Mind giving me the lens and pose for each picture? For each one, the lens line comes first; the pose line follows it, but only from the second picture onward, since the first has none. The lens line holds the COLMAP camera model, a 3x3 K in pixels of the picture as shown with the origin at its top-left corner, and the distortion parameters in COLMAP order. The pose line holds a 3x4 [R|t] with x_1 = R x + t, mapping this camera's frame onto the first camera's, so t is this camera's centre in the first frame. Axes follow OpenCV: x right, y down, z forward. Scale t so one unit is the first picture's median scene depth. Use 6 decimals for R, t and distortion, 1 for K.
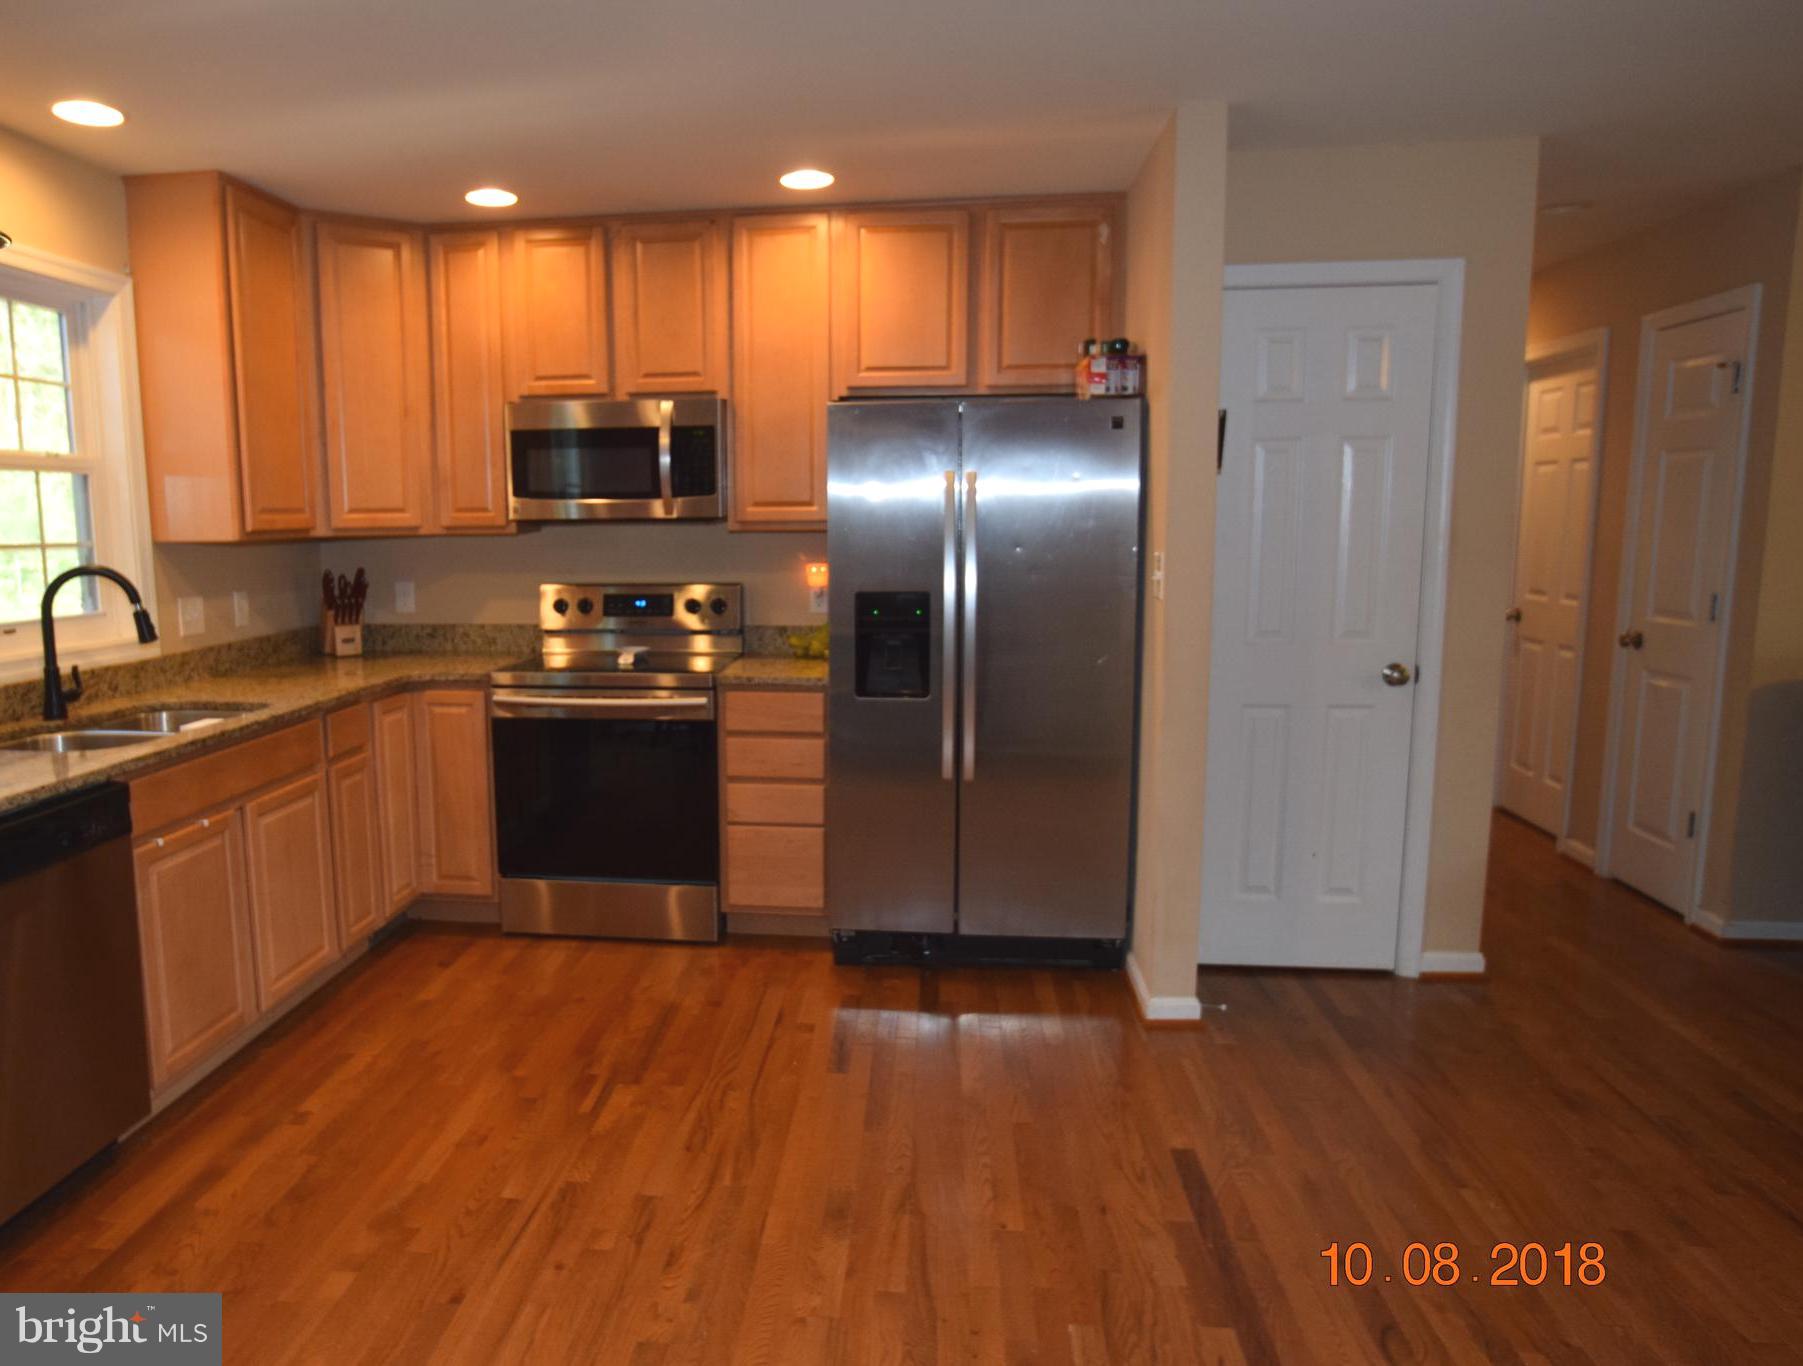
lens RADIAL K [[1220.7, 0, 785.1], [0, 1220.7, 689.1], [0, 0, 1]] dist [-0.044528, 0.004329]
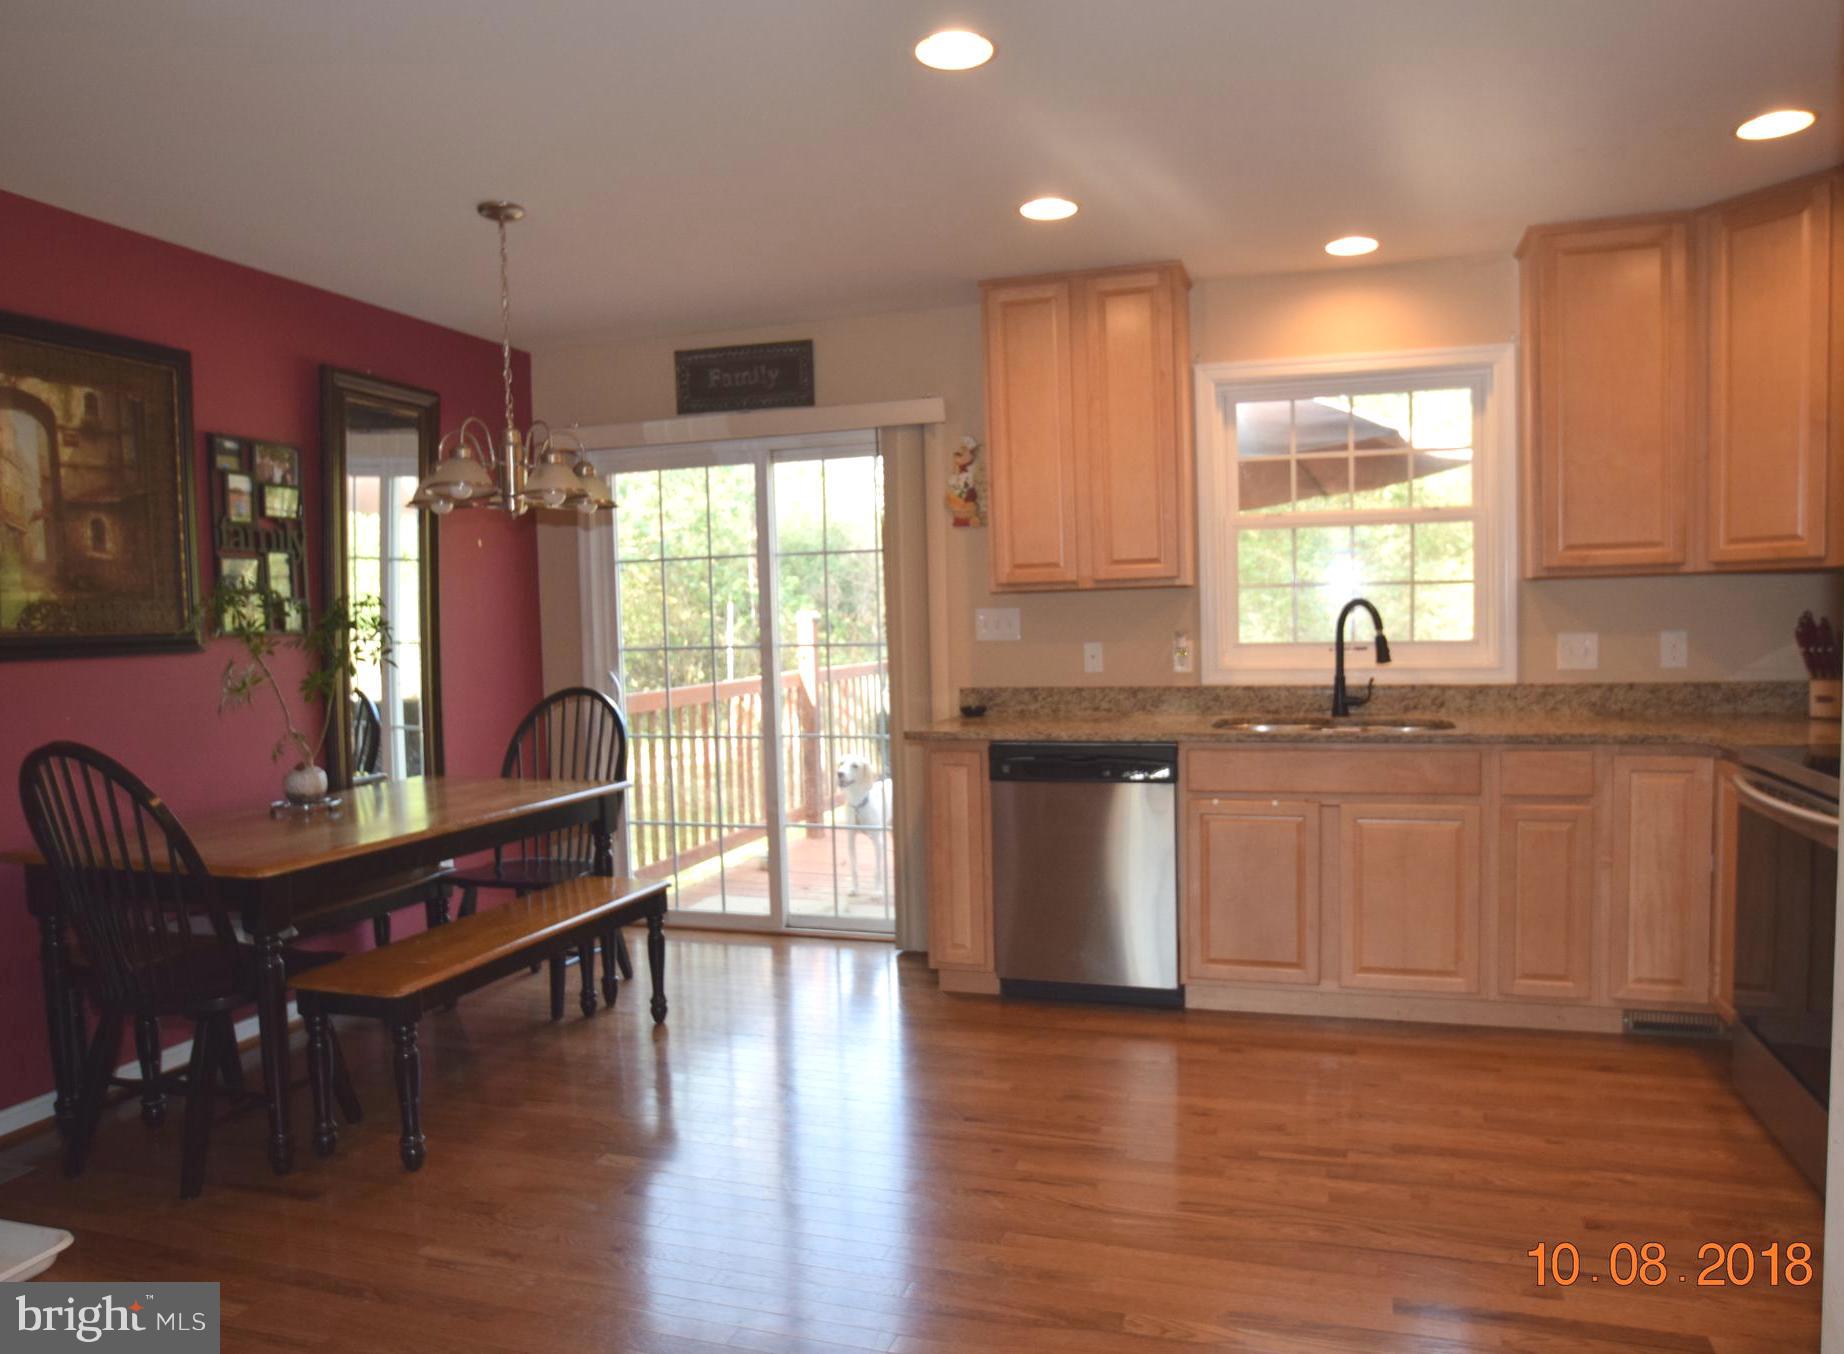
lens RADIAL K [[1239.7, 0, 961.5], [0, 1239.7, 685.4], [0, 0, 1]] dist [-0.044836, 0.000635]
pose [[-0.166591, 0.071669, -0.983418, 0.650443], [-0.111774, 0.989554, 0.091051, -0.071136], [0.979670, 0.125089, -0.156840, 0.684945]]
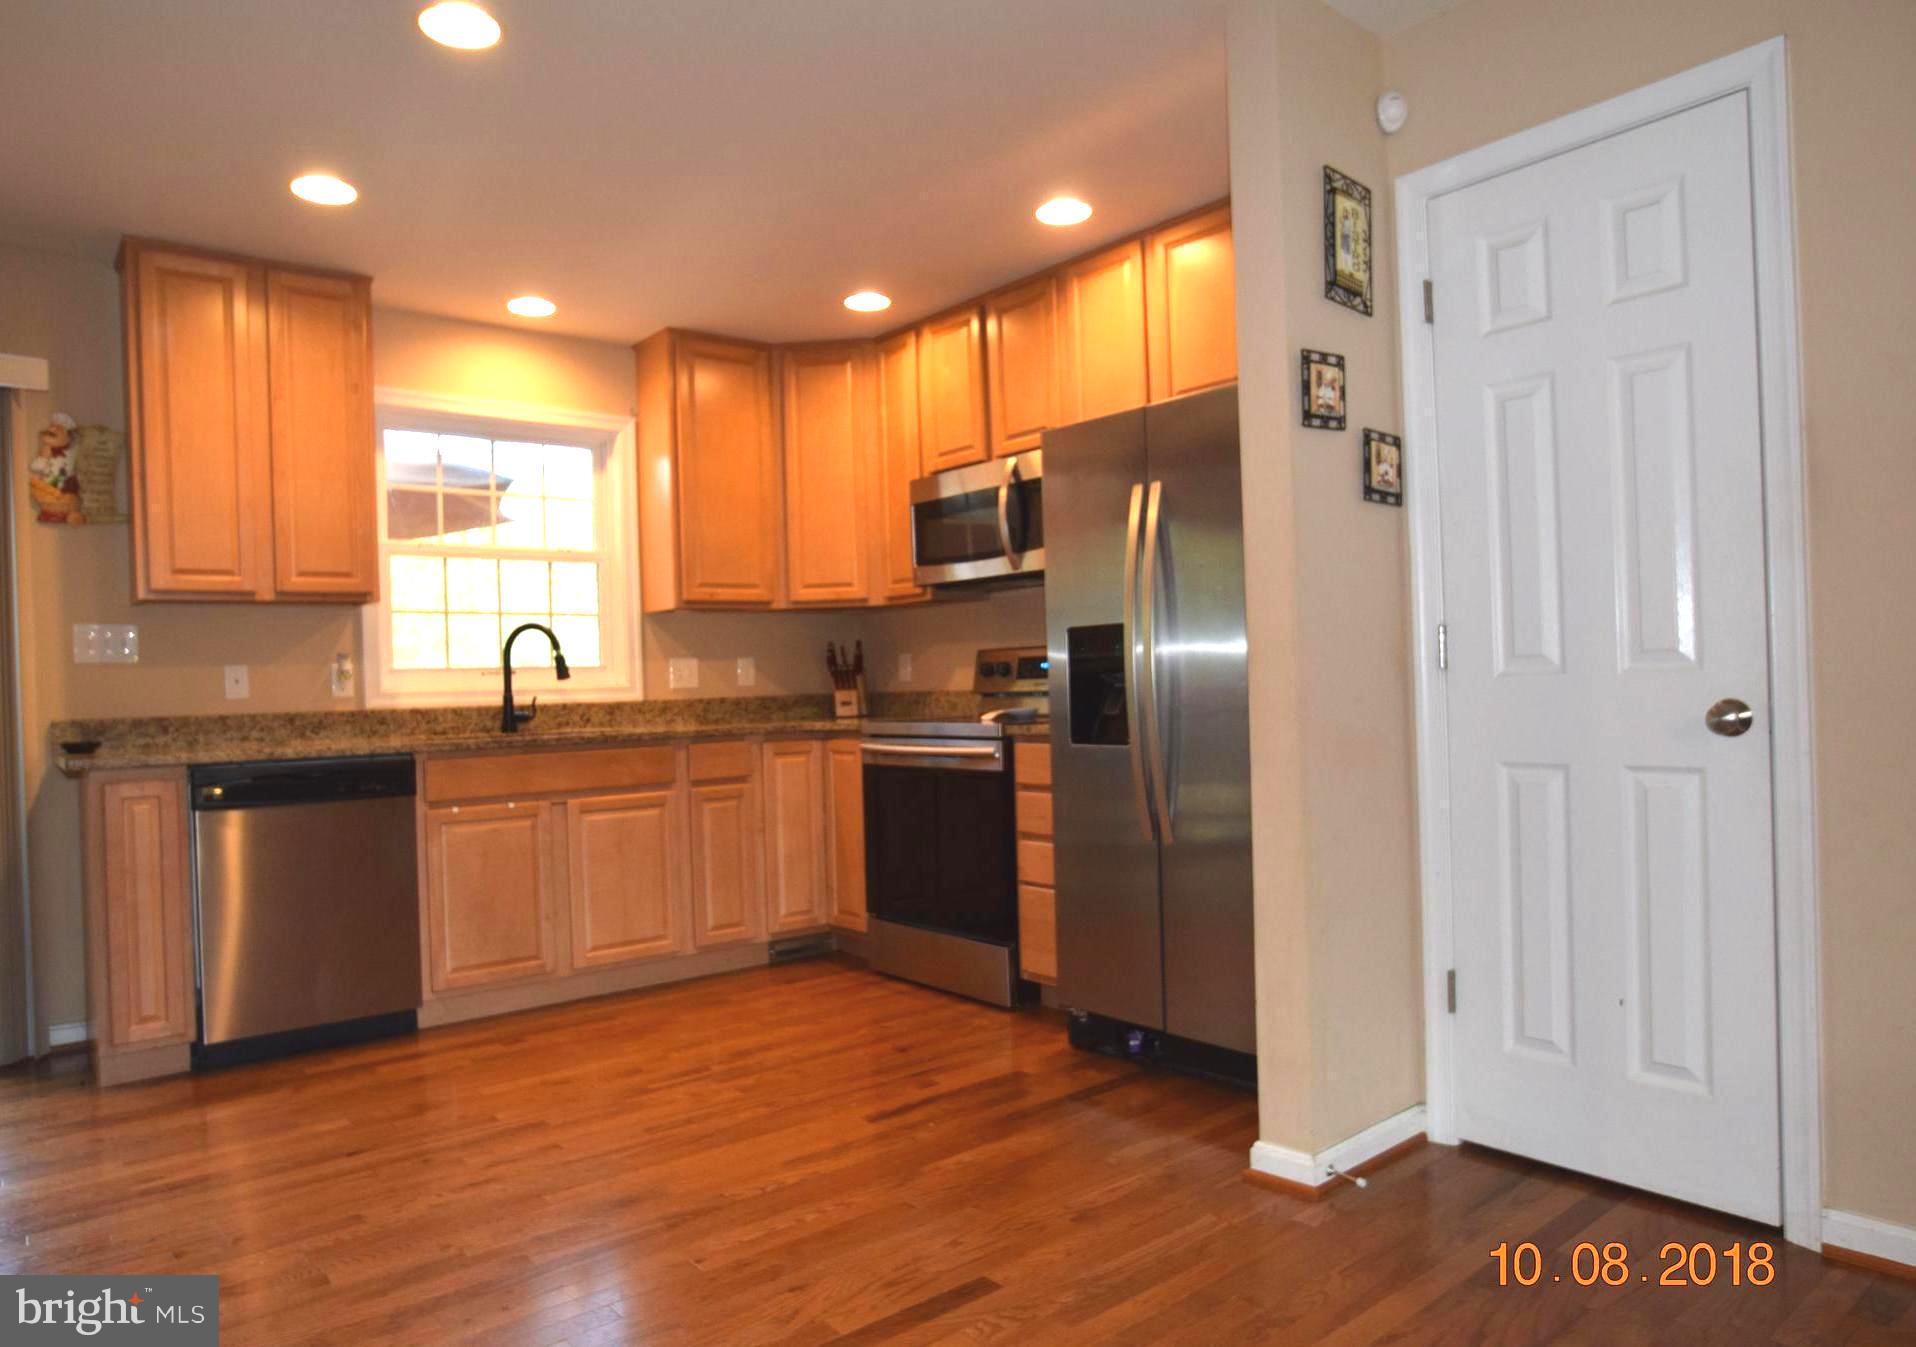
lens RADIAL K [[1232.9, 0, 941.6], [0, 1232.9, 685.4], [0, 0, 1]] dist [-0.037846, 0.021696]
pose [[0.724143, -0.013166, -0.689524, 0.623568], [-0.072941, 0.992748, -0.095559, 0.058537], [0.685782, 0.119493, 0.717931, 0.270728]]
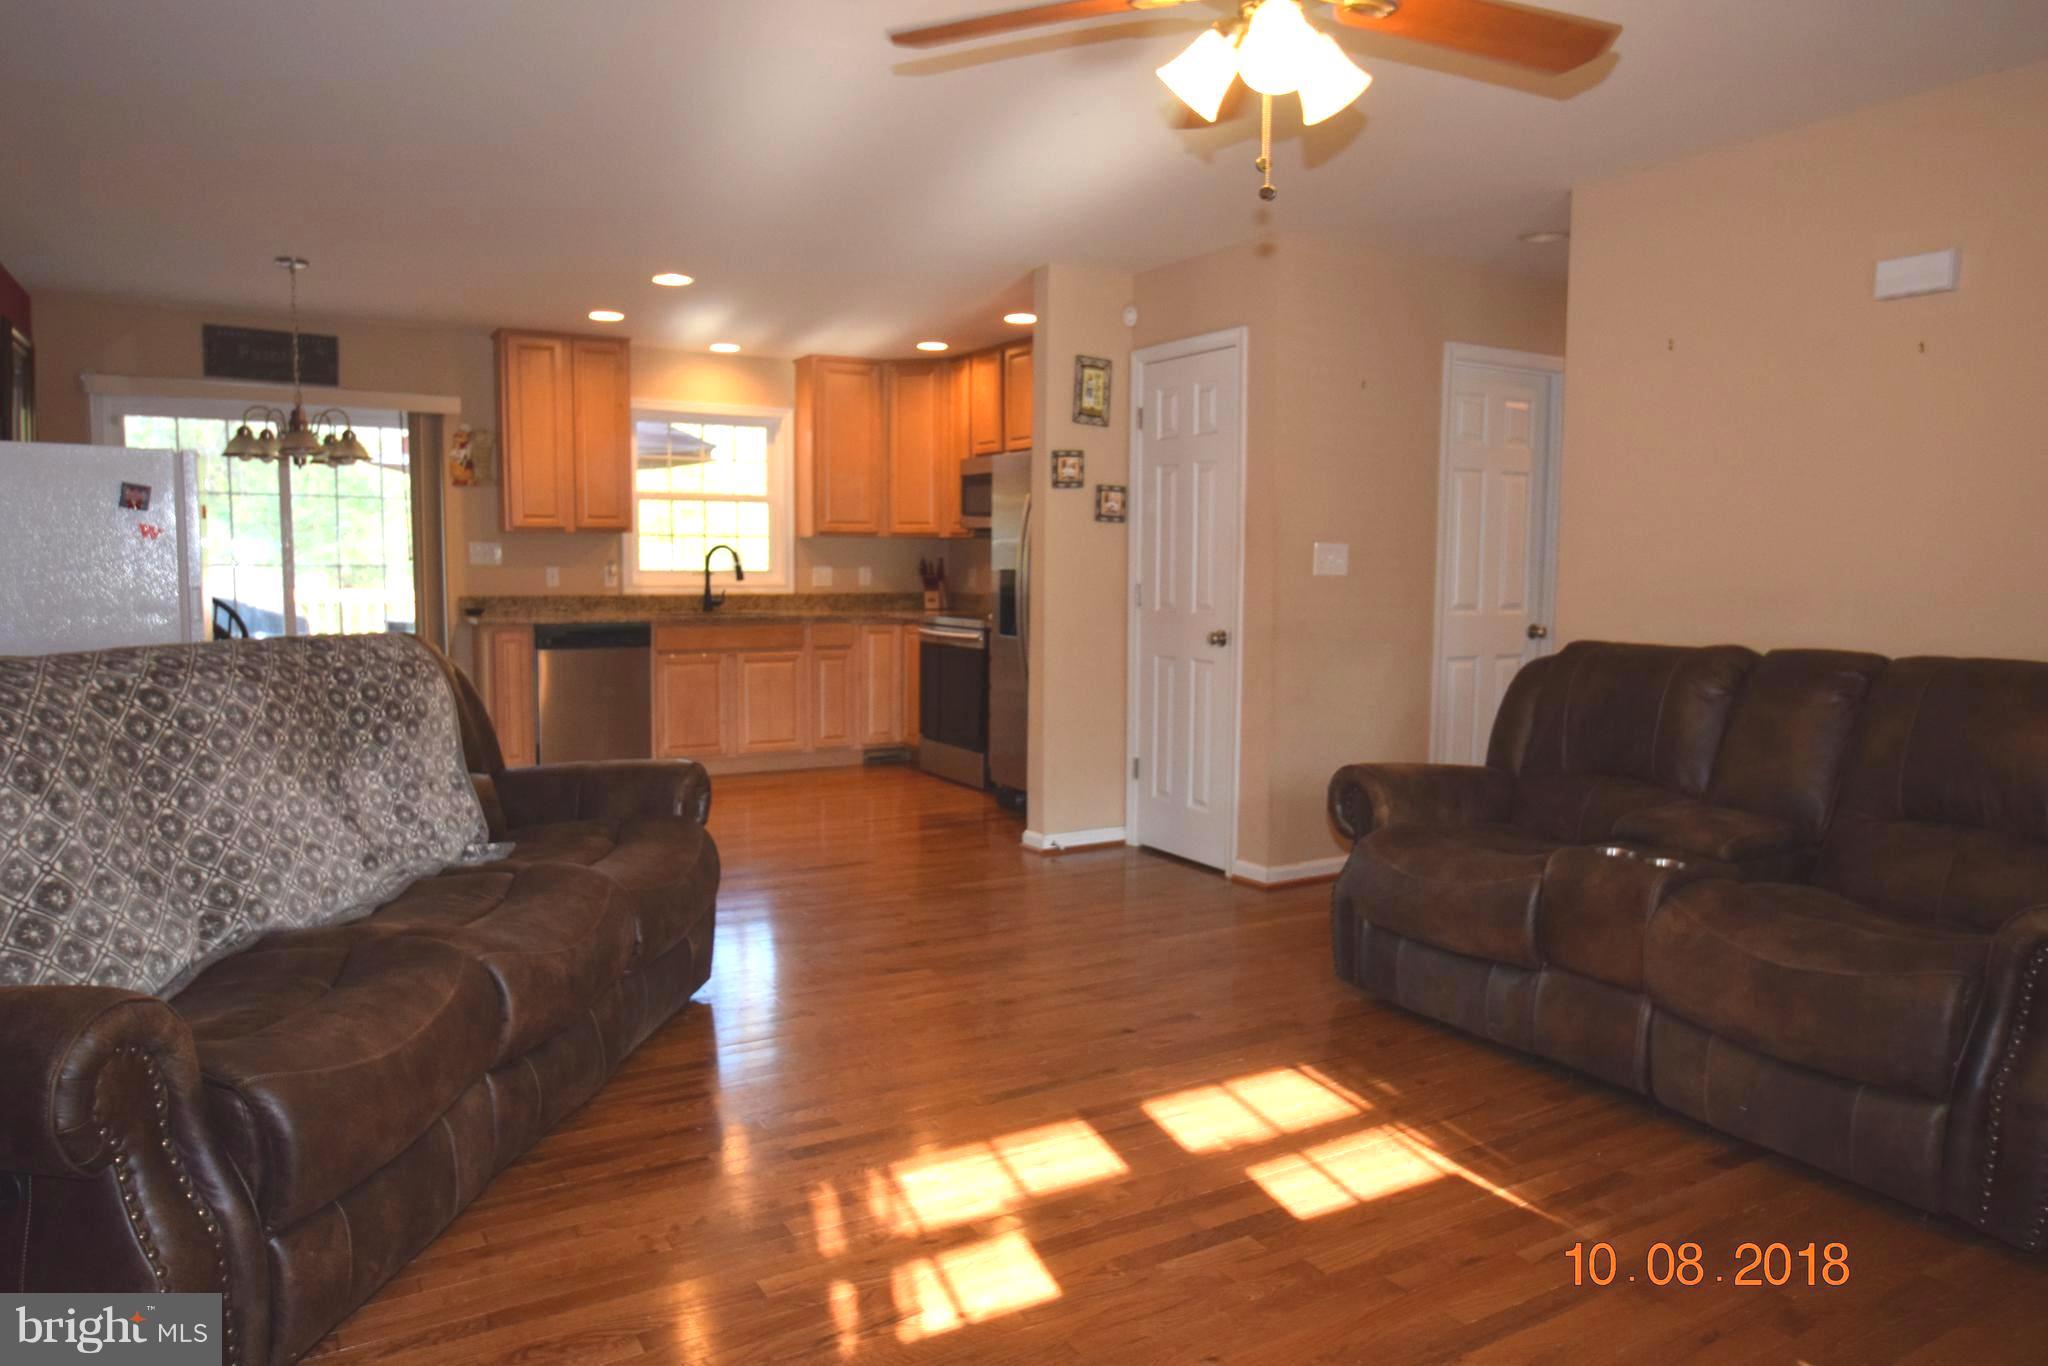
lens RADIAL K [[1355.9, 0, 1029.3], [0, 1355.9, 680.2], [0, 0, 1]] dist [-0.049521, 0.016681]
pose [[0.614604, 0.084513, -0.784296, 1.492819], [-0.125130, 0.992101, 0.008848, 0.045640], [0.778848, 0.092701, 0.620324, -0.074651]]
